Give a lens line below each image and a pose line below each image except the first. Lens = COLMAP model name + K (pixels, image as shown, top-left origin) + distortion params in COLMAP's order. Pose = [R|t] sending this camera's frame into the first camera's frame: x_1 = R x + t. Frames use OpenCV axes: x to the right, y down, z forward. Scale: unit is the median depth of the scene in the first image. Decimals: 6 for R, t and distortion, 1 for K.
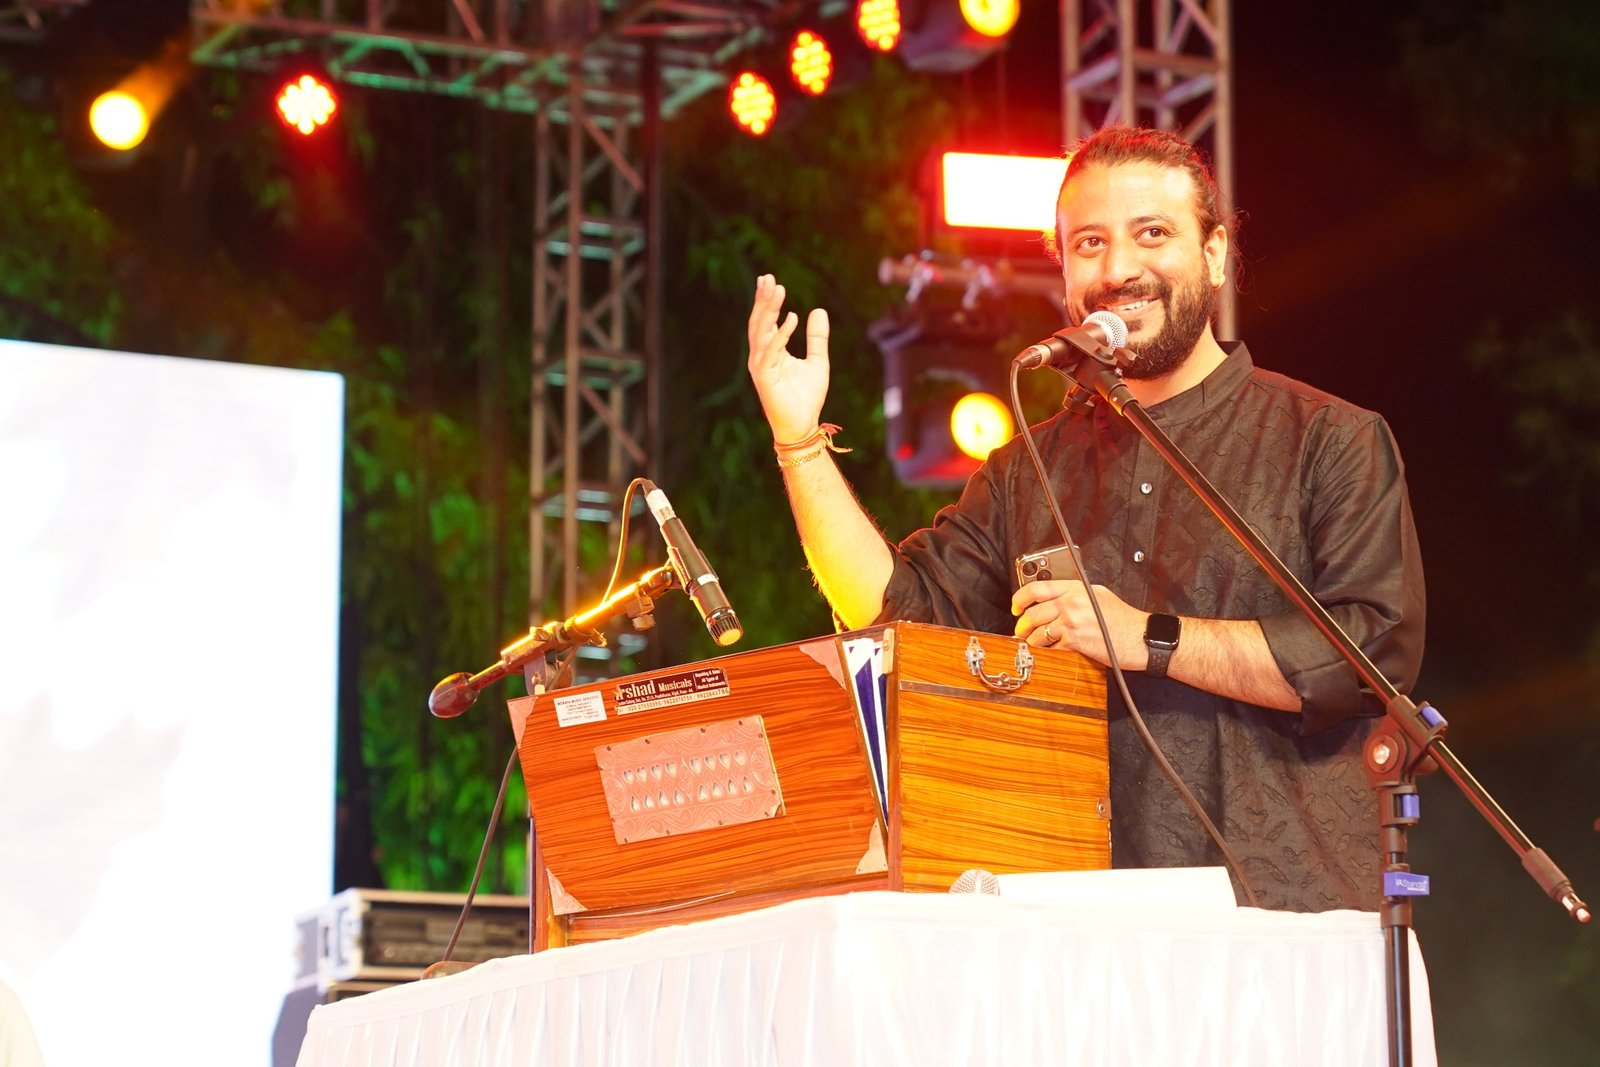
lens RADIAL K [[4666.9, 0, 800.0], [0, 4666.9, 533.5], [0, 0, 1]] dist [0.082982, 1.087847]
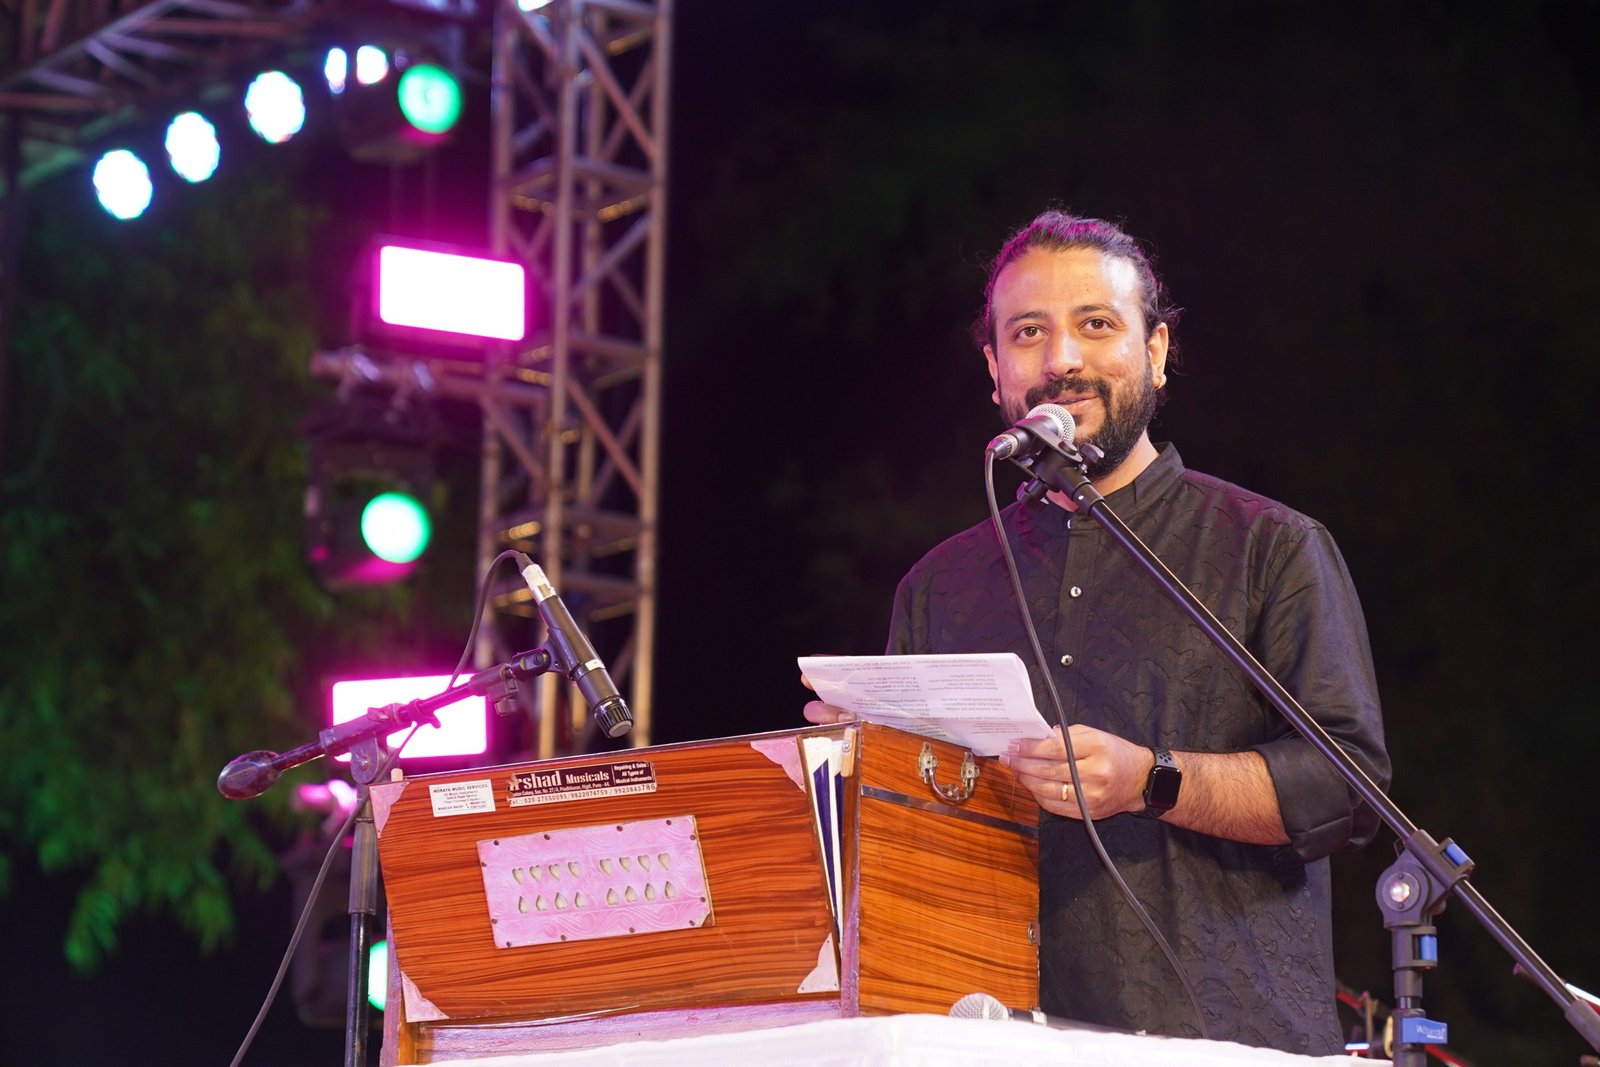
lens RADIAL K [[4666.9, 0, 800.0], [0, 4666.9, 533.5], [0, 0, 1]] dist [0.082982, 1.087847]
pose [[0.982816, 0.062418, 0.173716, -0.149153], [-0.057788, 0.997829, -0.031590, 0.011272], [-0.175311, 0.021008, 0.984289, 0.088454]]
